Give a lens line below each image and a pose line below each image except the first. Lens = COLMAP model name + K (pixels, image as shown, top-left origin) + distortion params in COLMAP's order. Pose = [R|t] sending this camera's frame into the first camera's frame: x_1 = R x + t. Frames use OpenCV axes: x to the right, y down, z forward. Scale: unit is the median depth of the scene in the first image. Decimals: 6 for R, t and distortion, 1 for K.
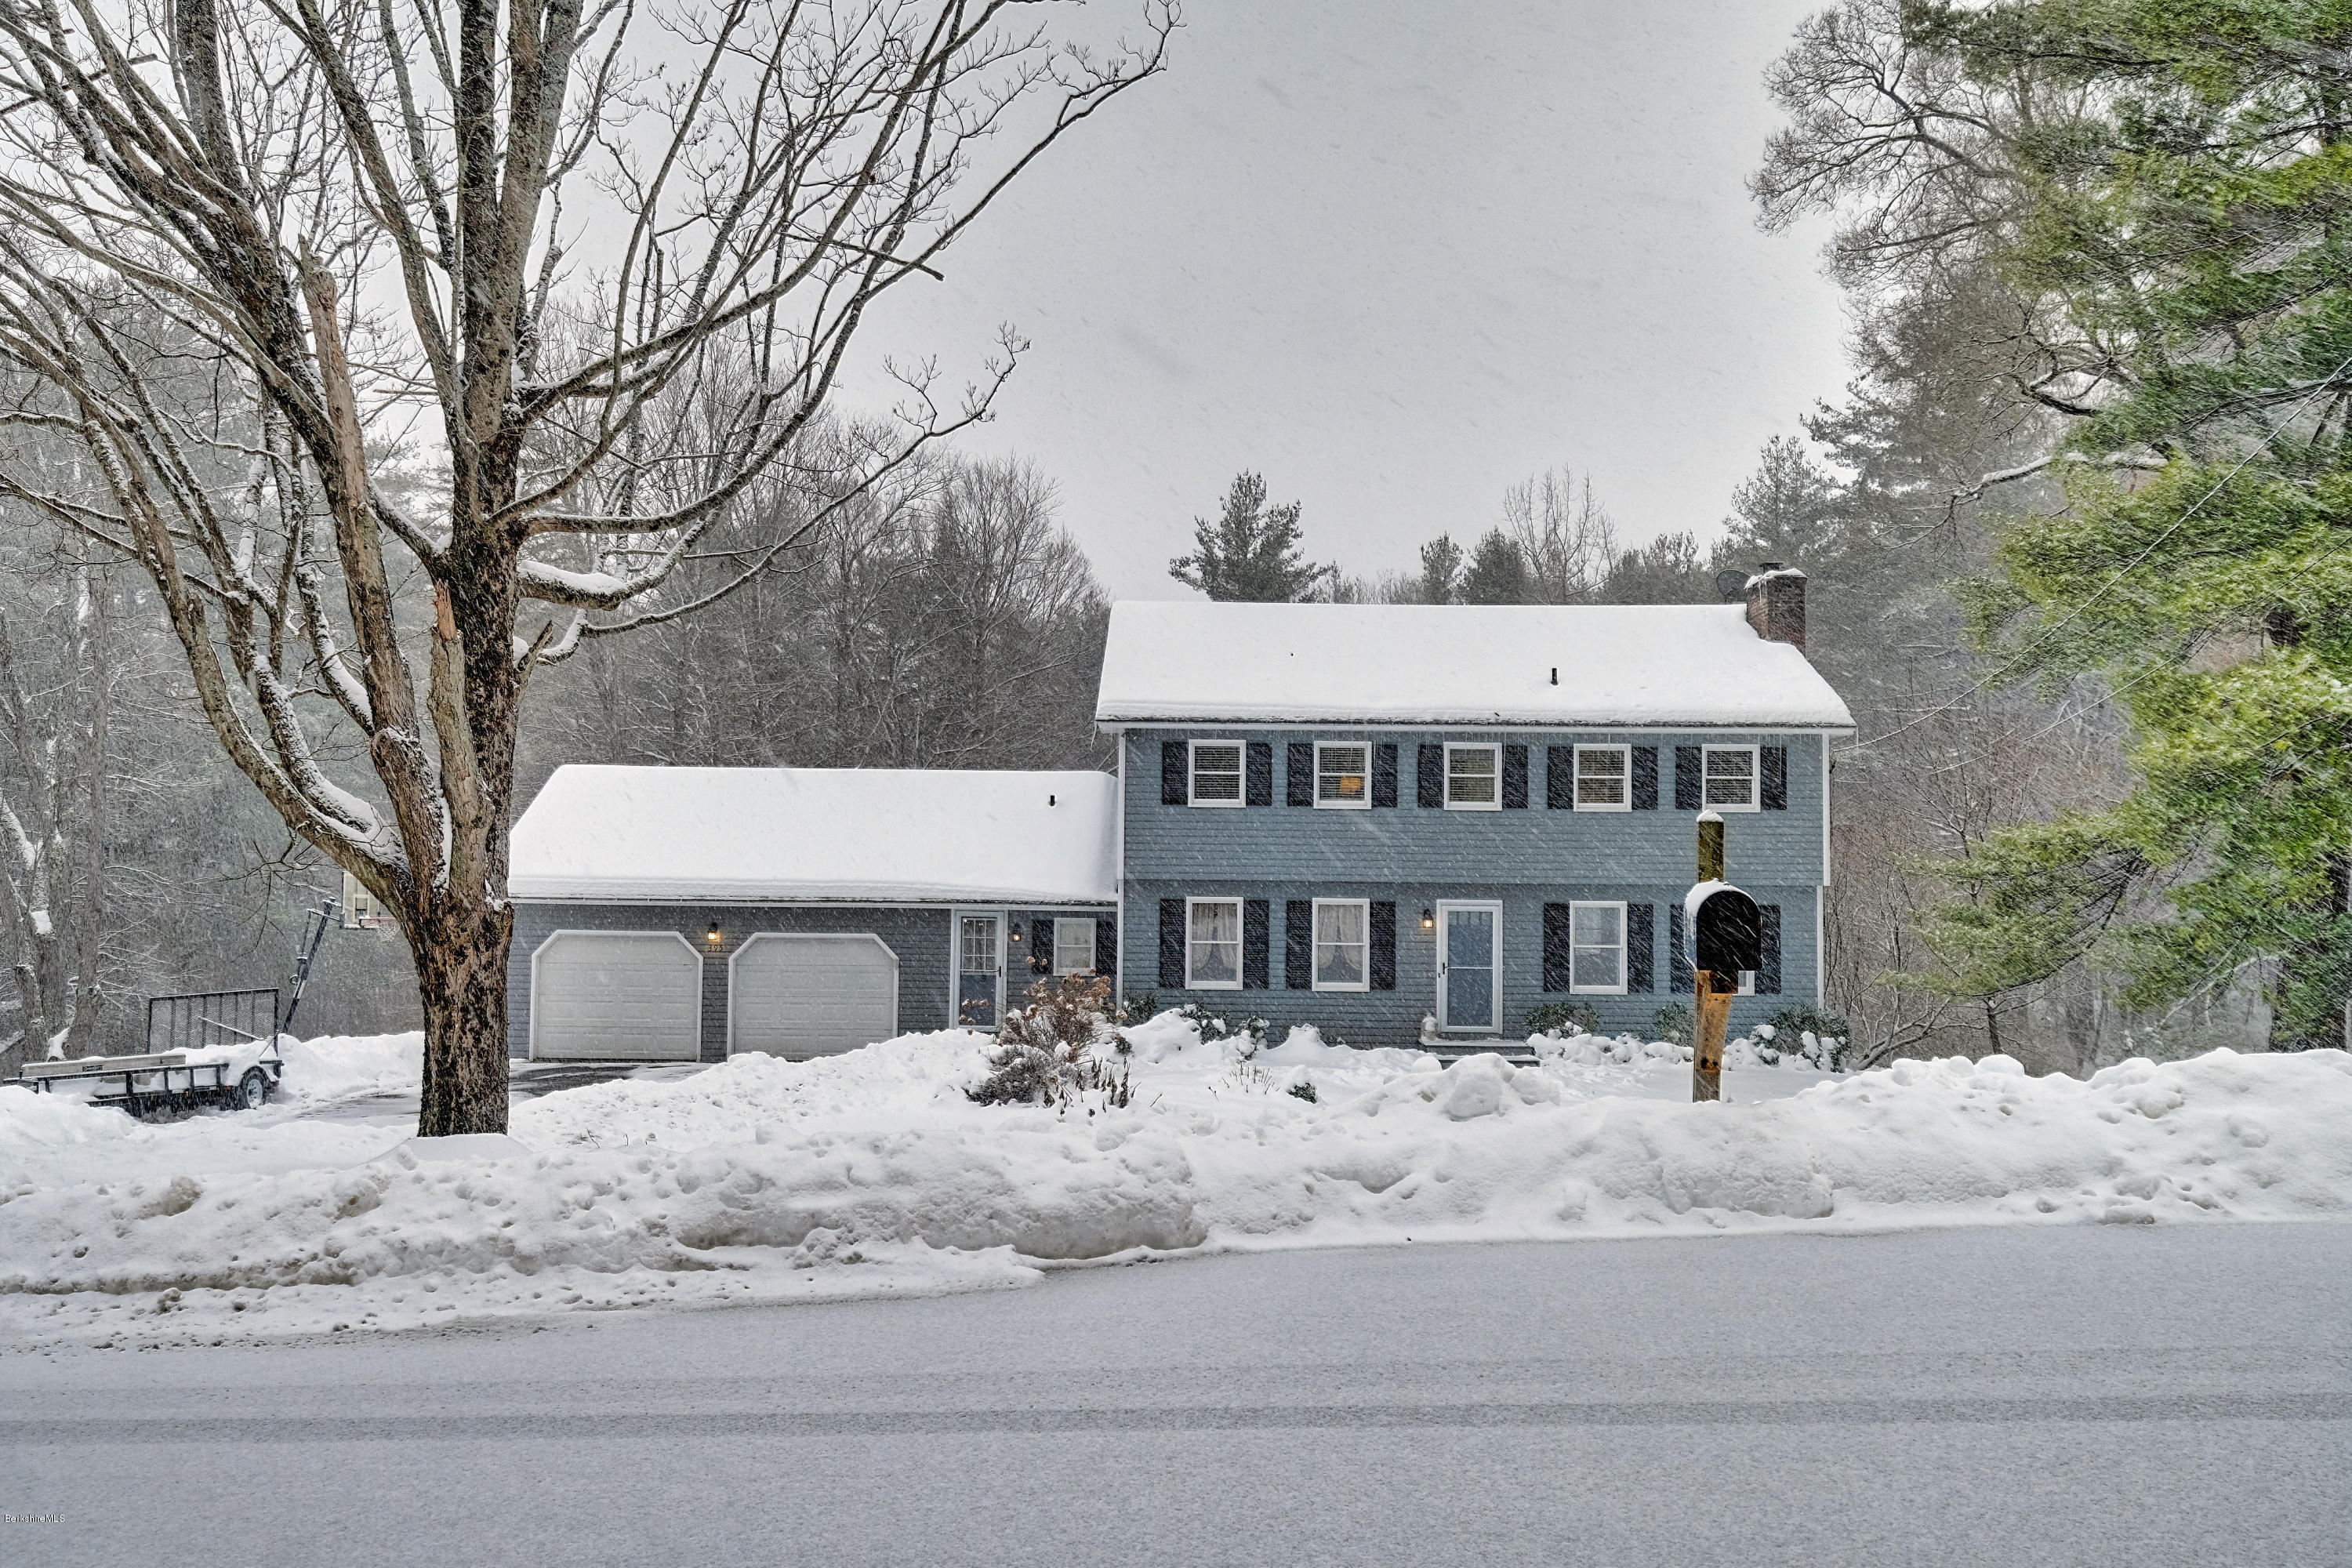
lens RADIAL K [[1828.2, 0, 1178.4], [0, 1828.2, 787.8], [0, 0, 1]] dist [0.009644, 0.003984]
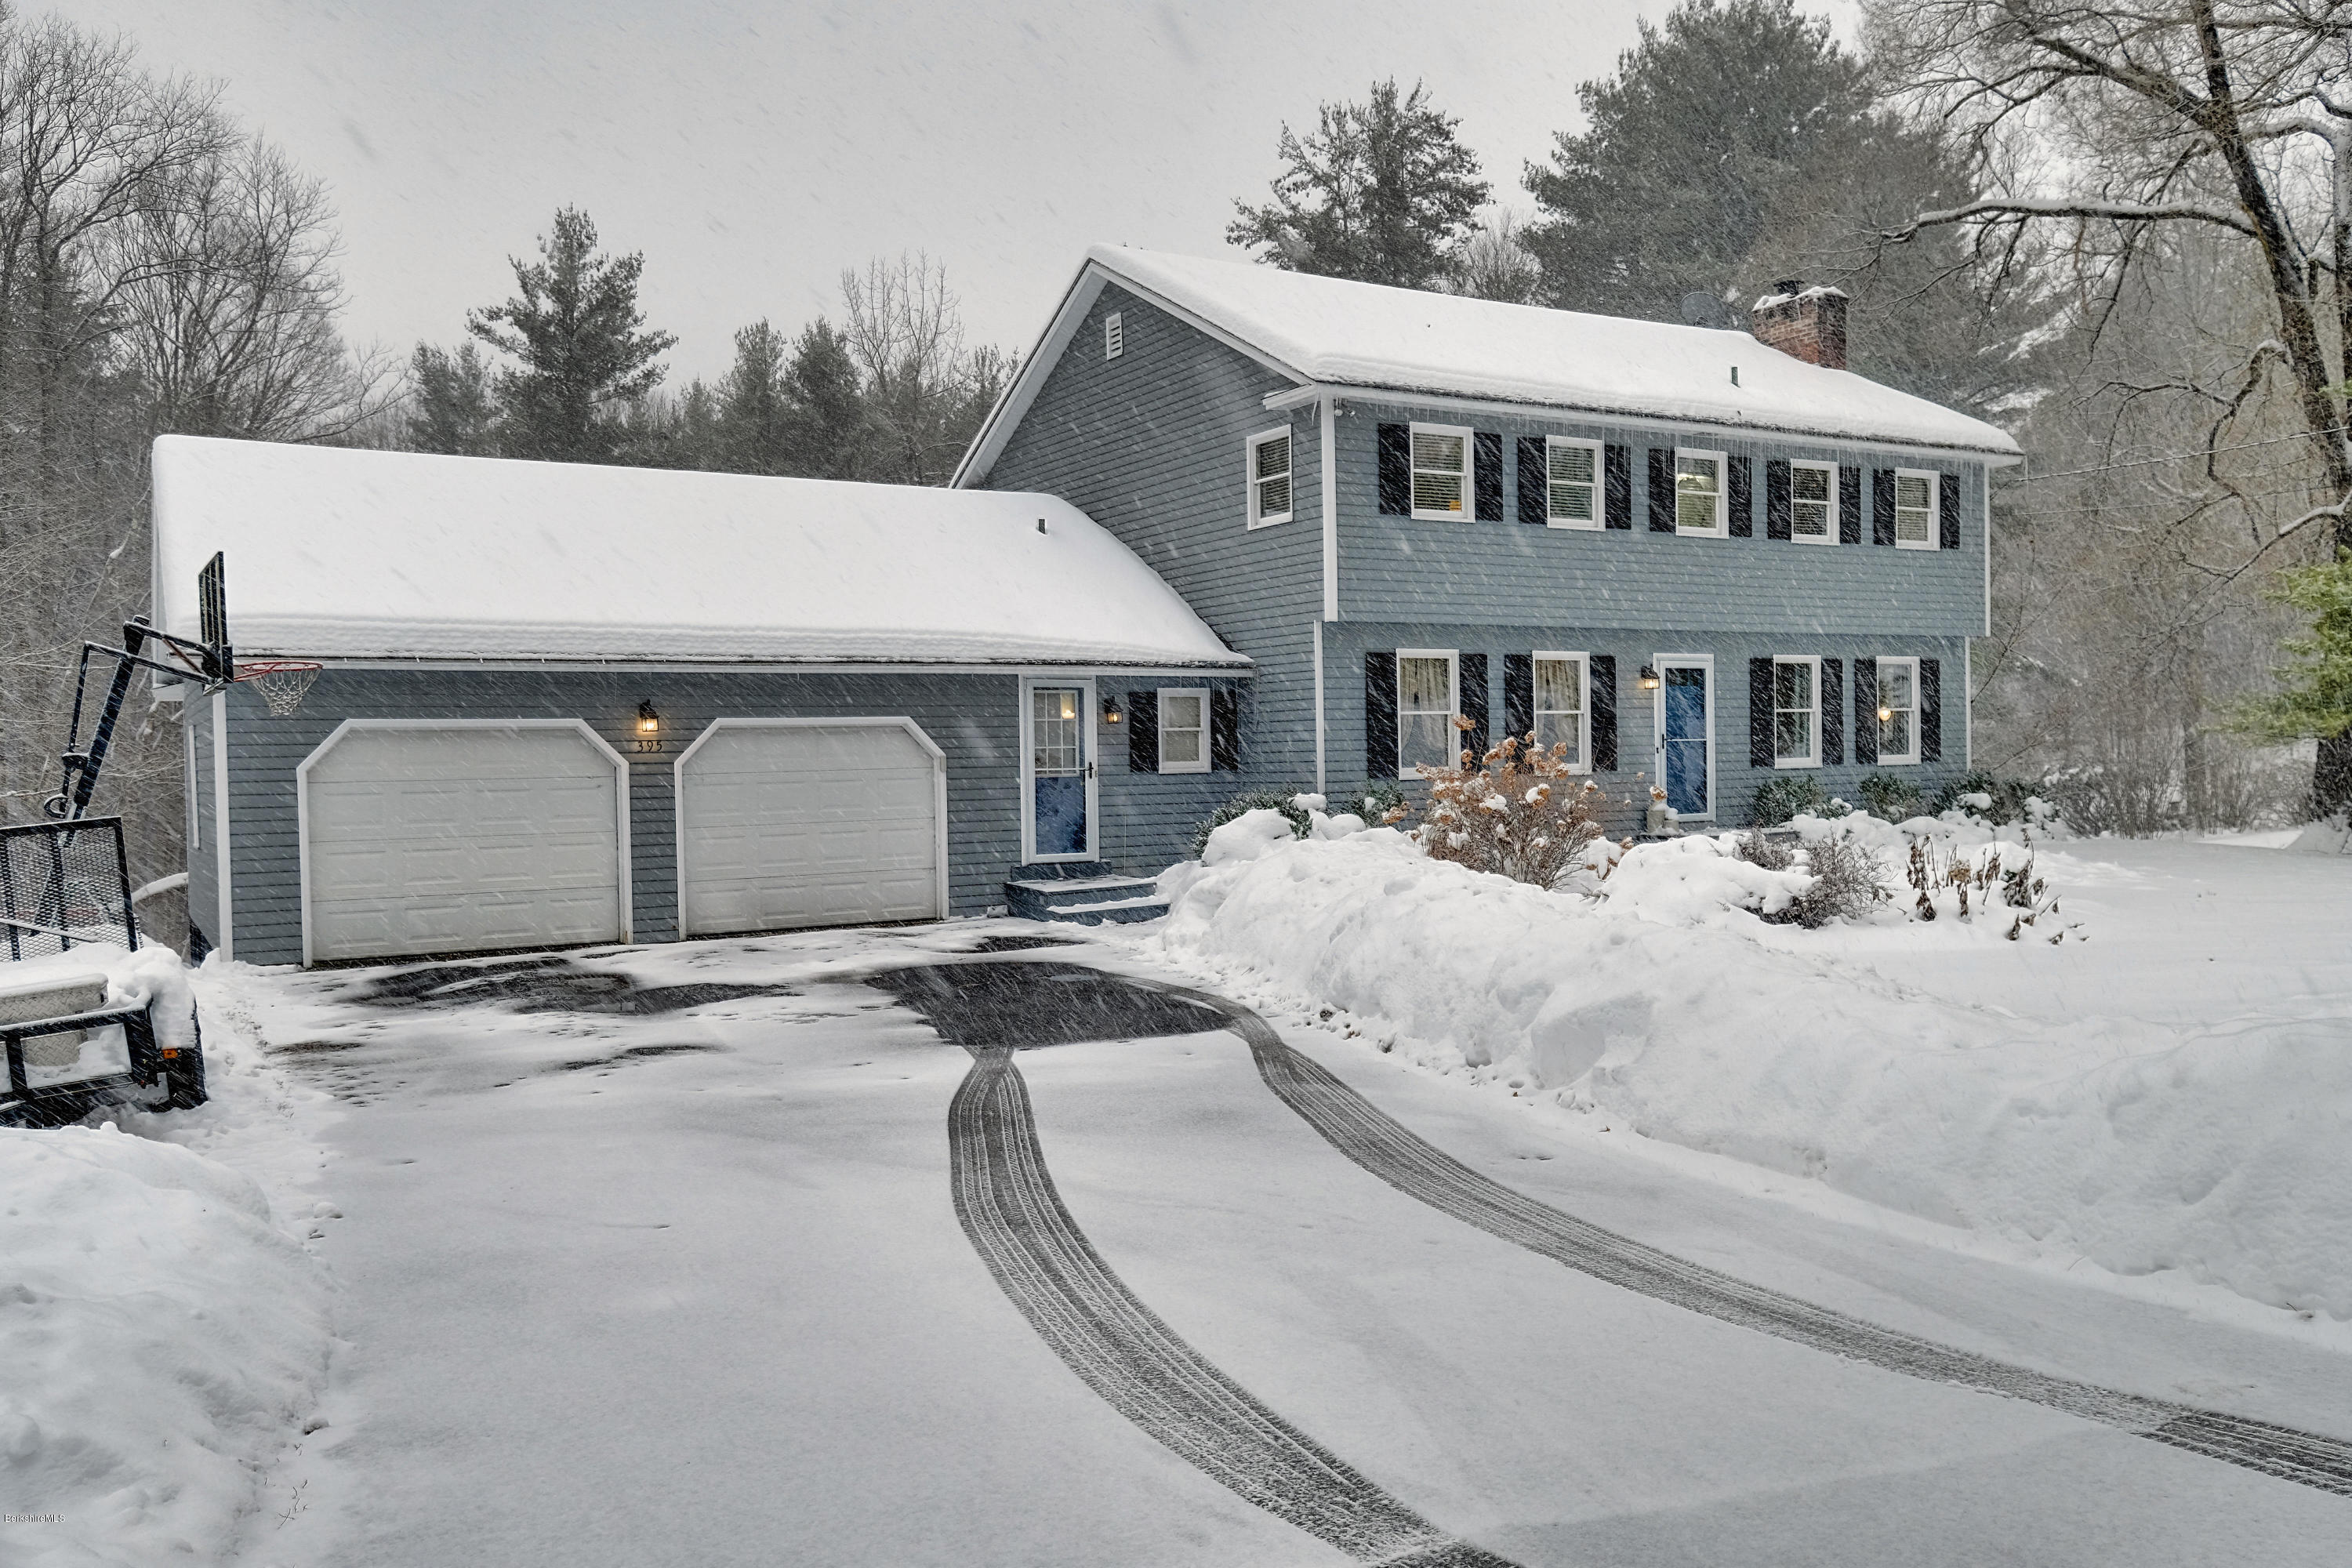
lens RADIAL K [[1828.2, 0, 1175.2], [0, 1828.2, 780.1], [0, 0, 1]] dist [0.009644, 0.003984]
pose [[0.848725, -0.034233, 0.527726, -0.416005], [0.000294, 0.997933, 0.064262, 0.061247], [-0.528835, -0.054385, 0.846981, 0.427855]]
